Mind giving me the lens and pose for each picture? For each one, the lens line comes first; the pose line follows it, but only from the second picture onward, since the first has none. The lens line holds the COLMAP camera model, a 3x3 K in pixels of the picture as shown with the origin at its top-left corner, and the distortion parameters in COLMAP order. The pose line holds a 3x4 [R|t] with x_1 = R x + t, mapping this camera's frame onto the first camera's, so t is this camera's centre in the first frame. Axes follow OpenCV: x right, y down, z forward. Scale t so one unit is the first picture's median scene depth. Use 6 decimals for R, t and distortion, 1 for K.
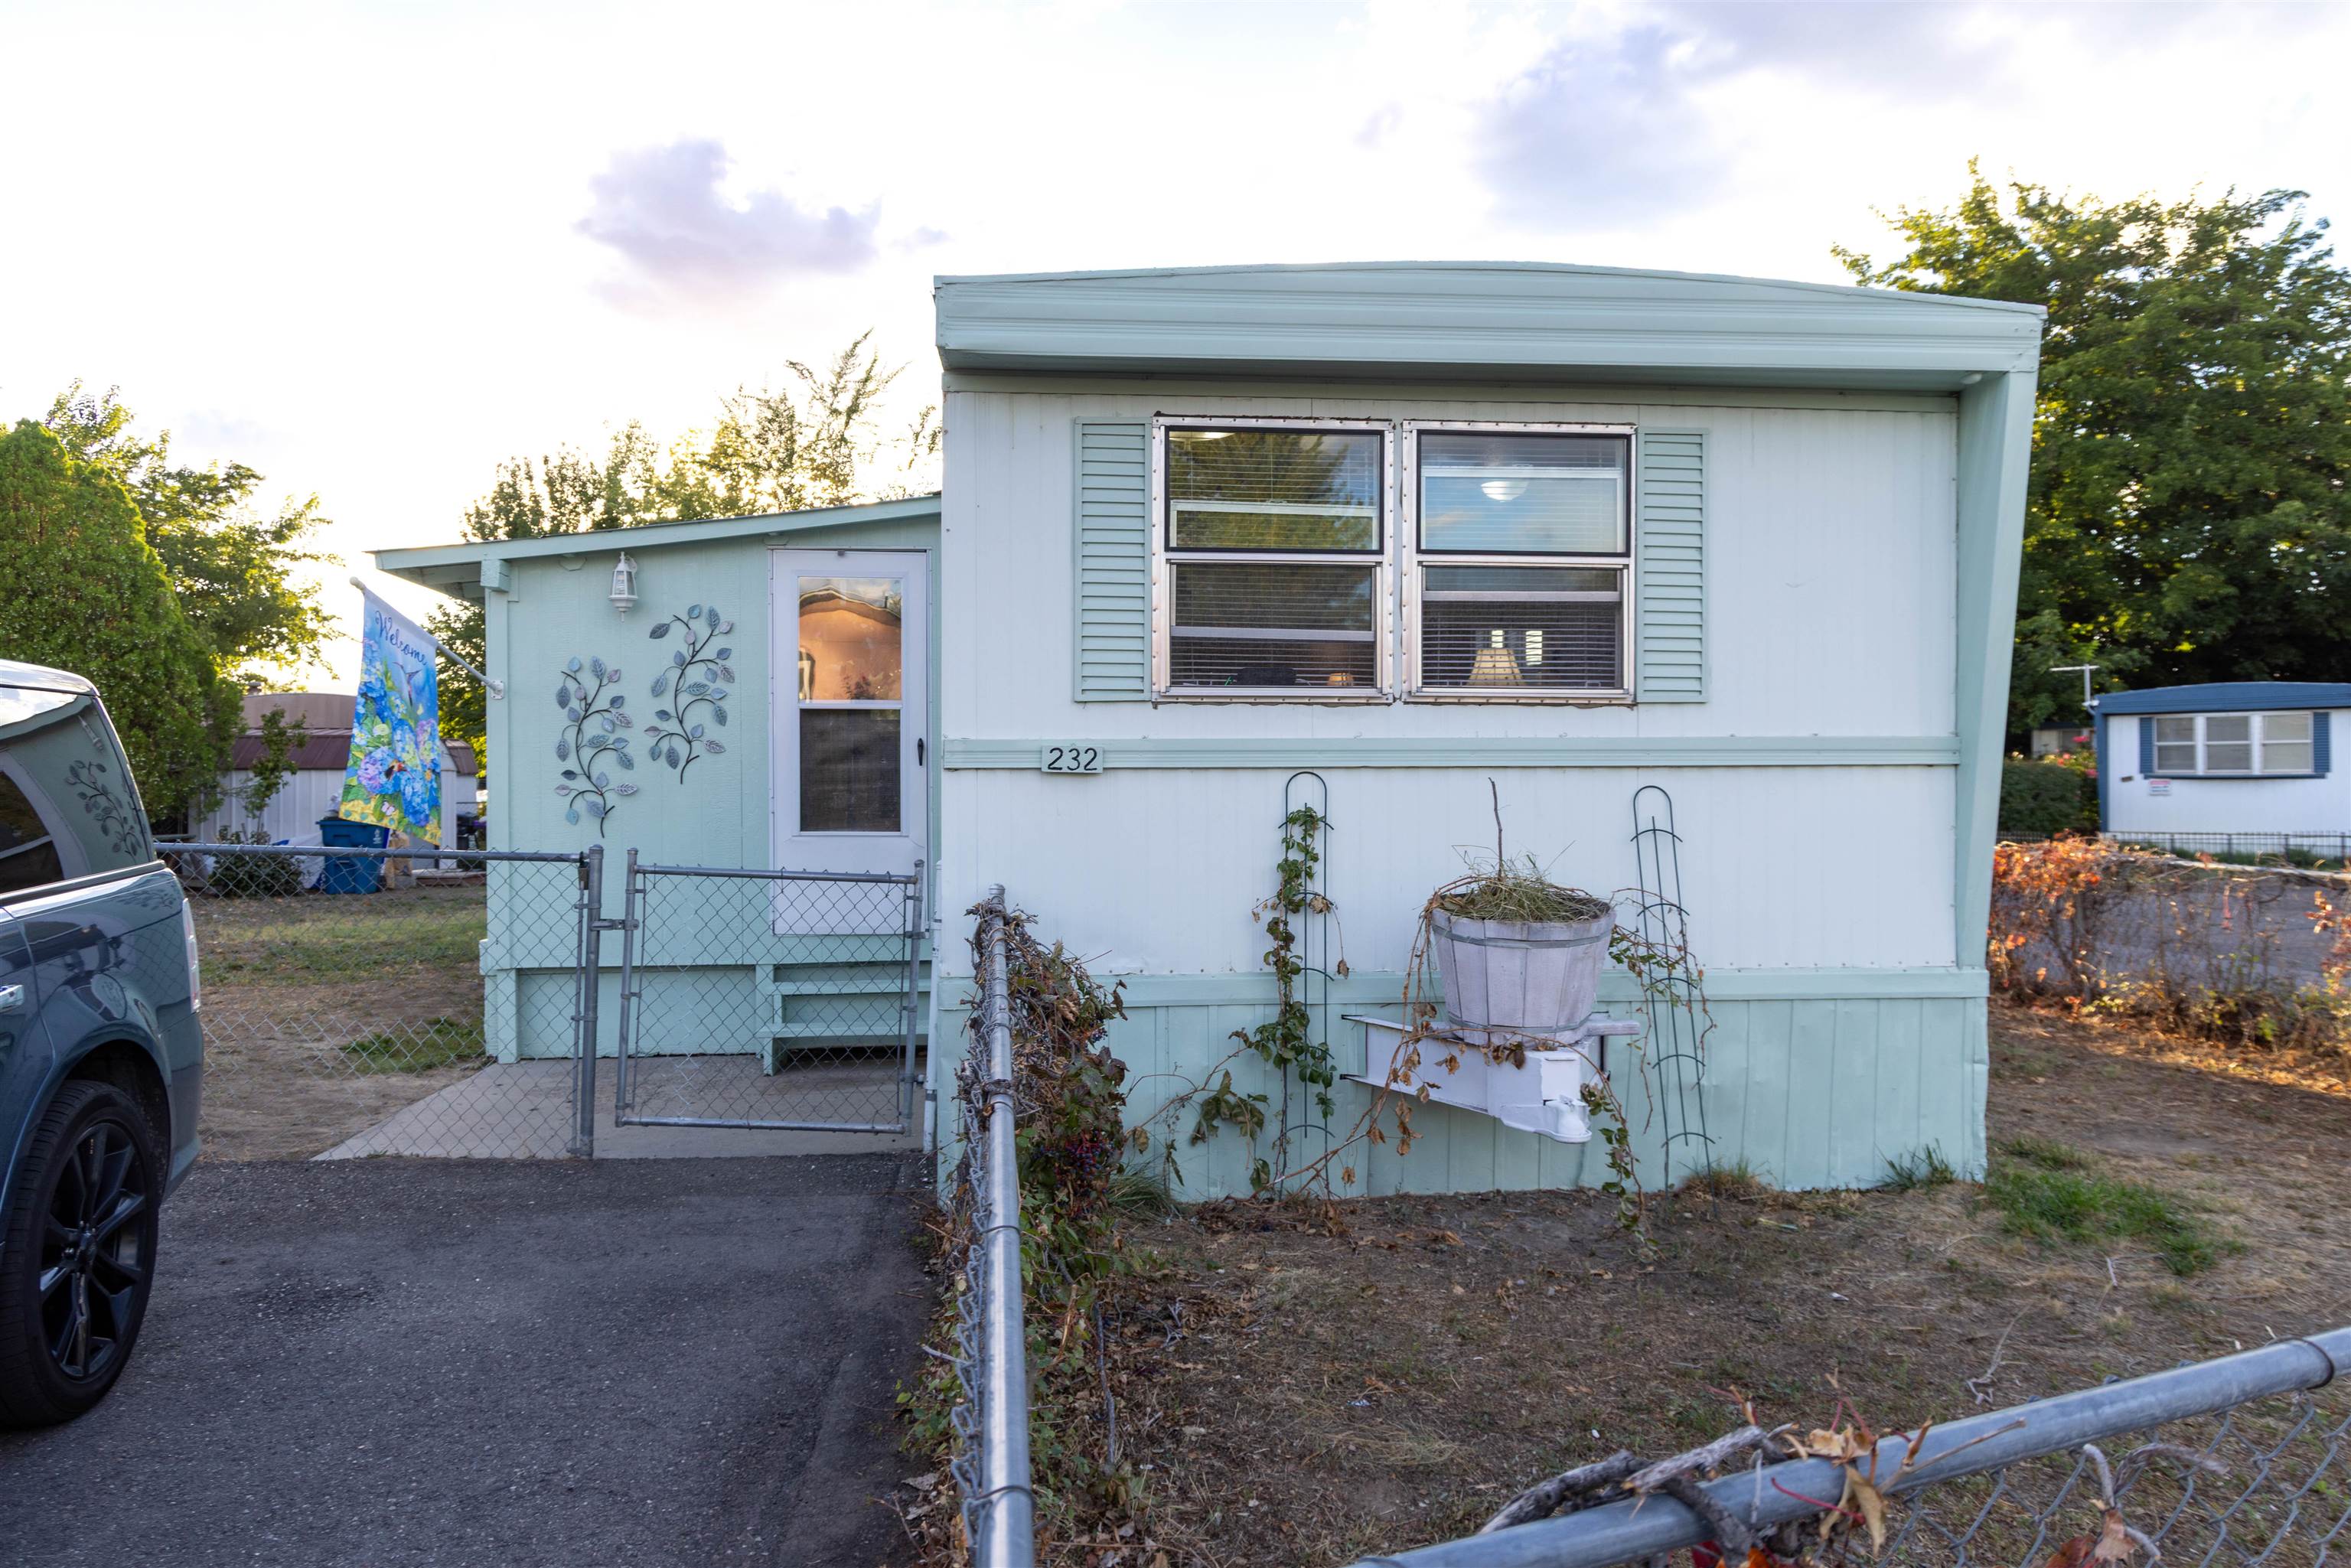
lens RADIAL K [[1762.2, 0, 1193.5], [0, 1762.2, 777.7], [0, 0, 1]] dist [-0.003990, 0.009360]
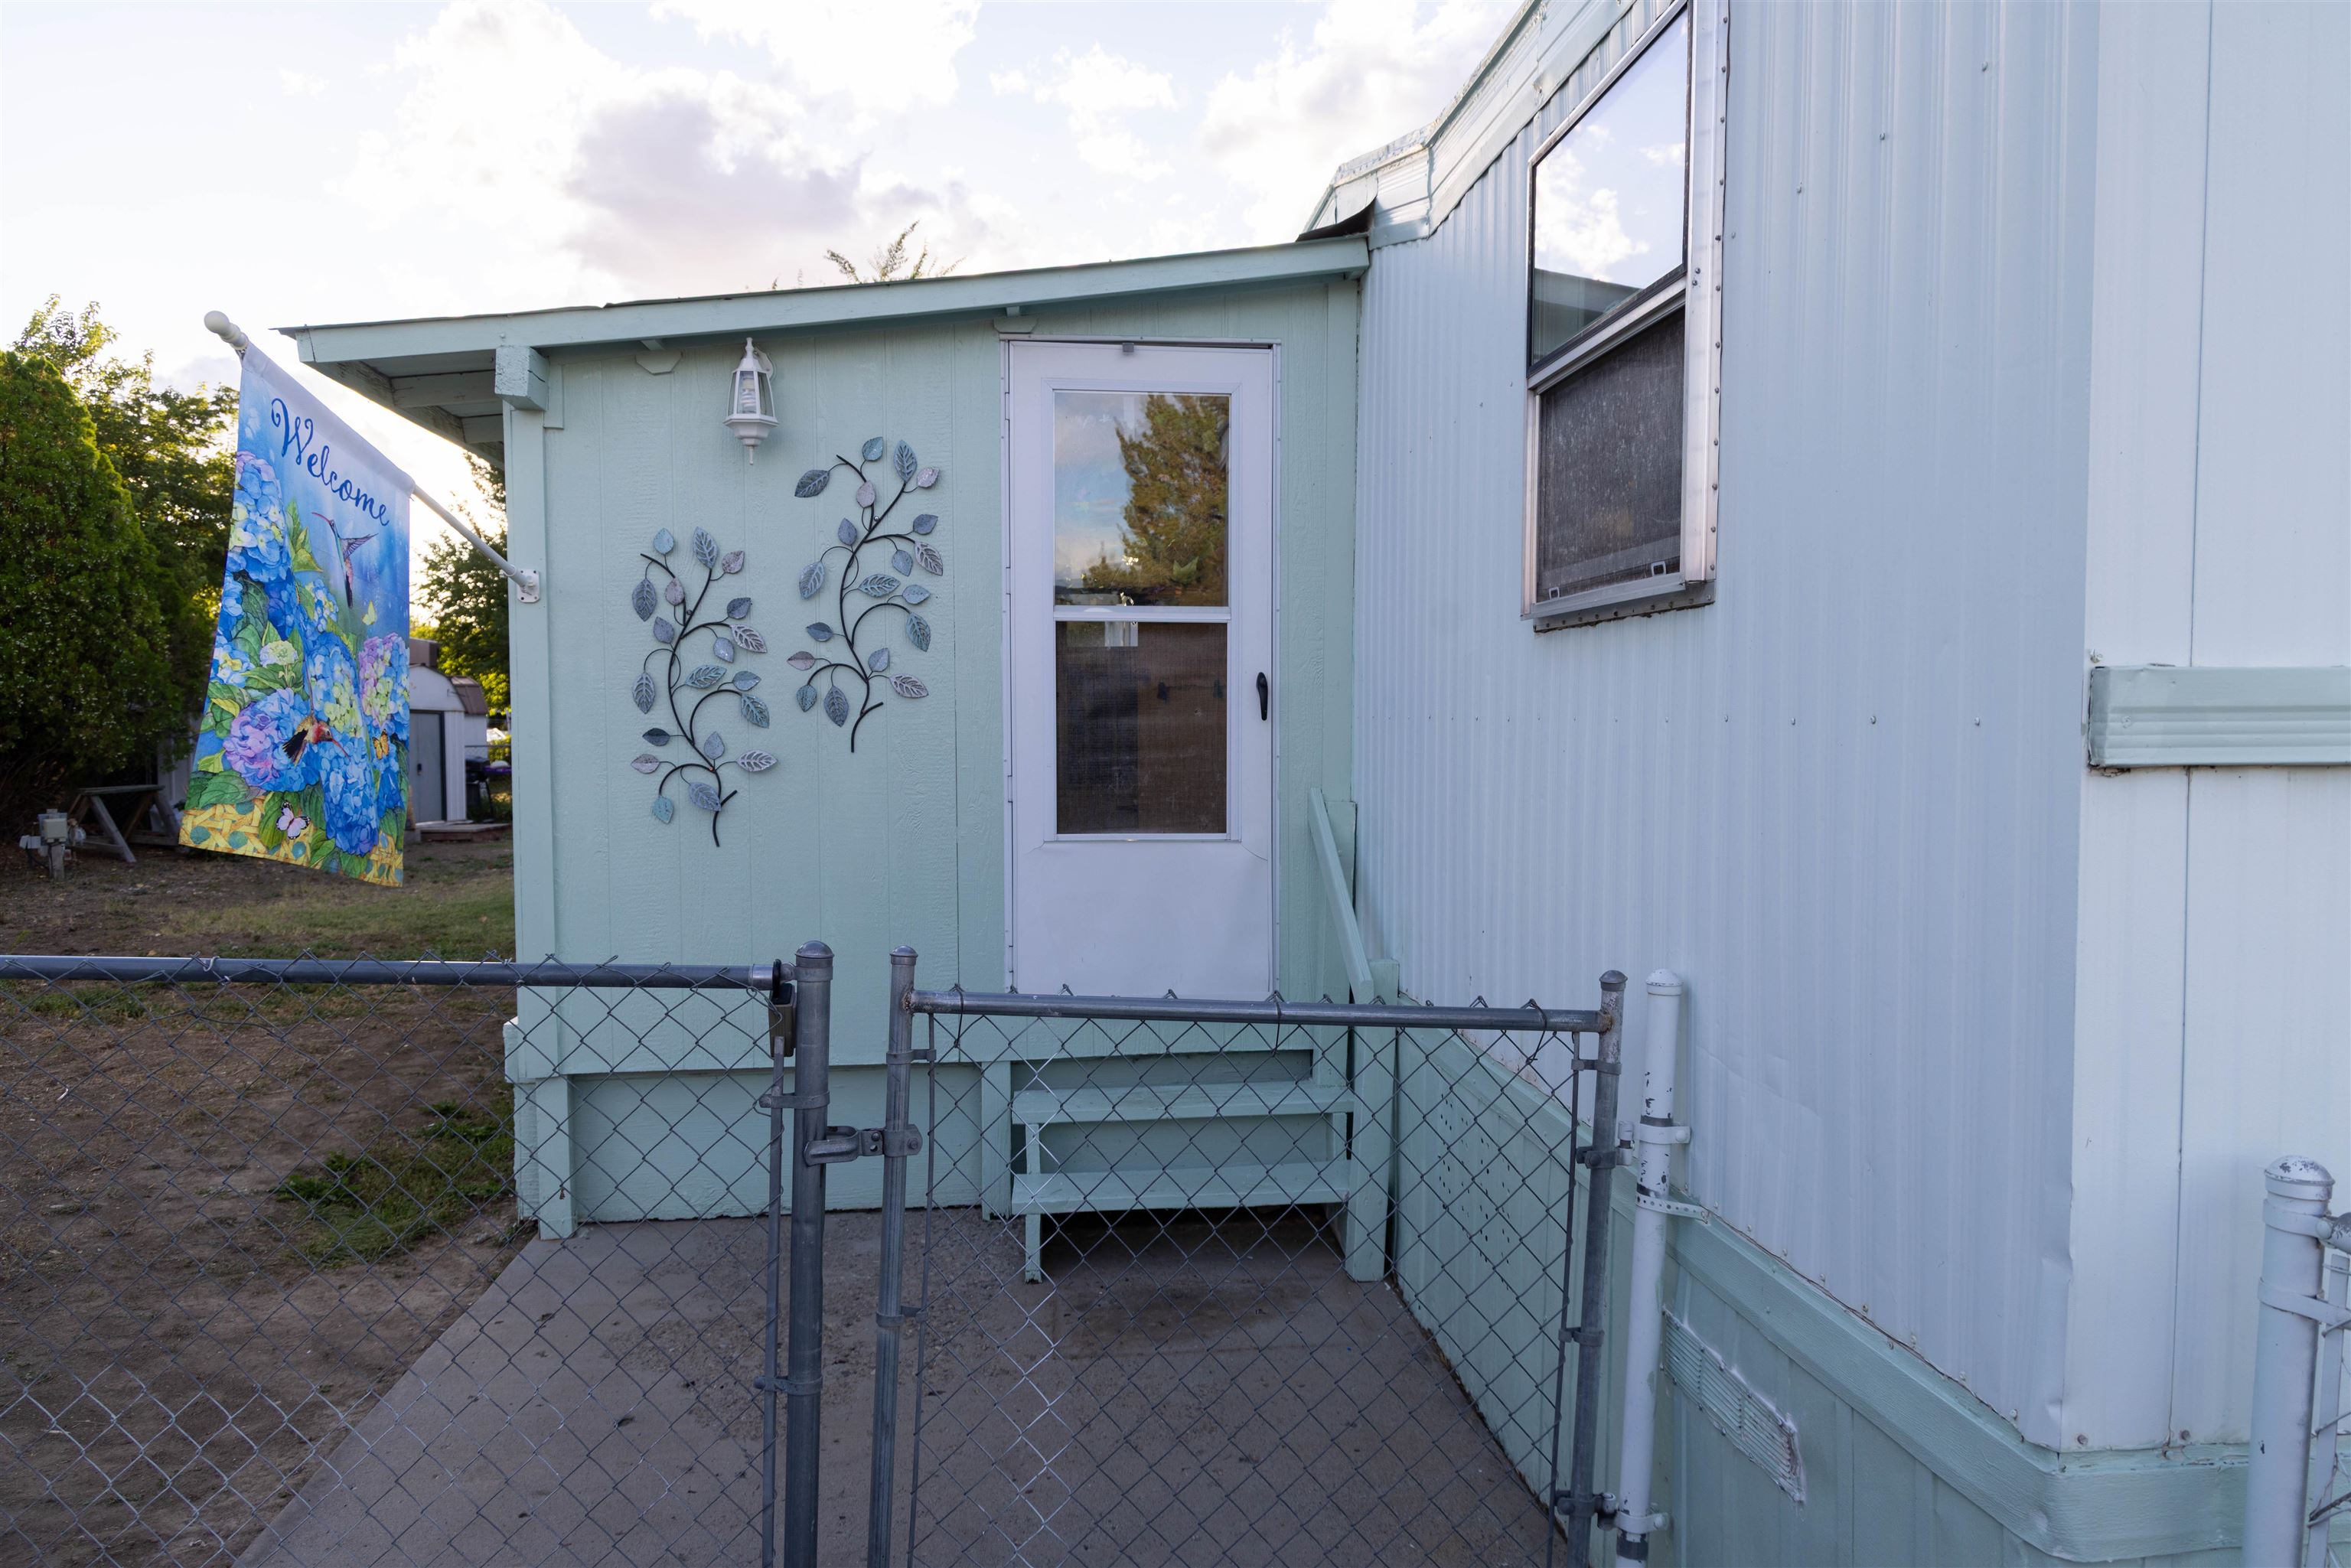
lens RADIAL K [[1615.5, 0, 1175.5], [0, 1615.5, 784.0], [0, 0, 1]] dist [-0.001252, 0.002257]
pose [[0.999854, -0.000730, 0.017071, -0.192376], [-0.000030, 0.999010, 0.044479, -0.009444], [-0.017087, -0.044473, 0.998864, 0.466874]]
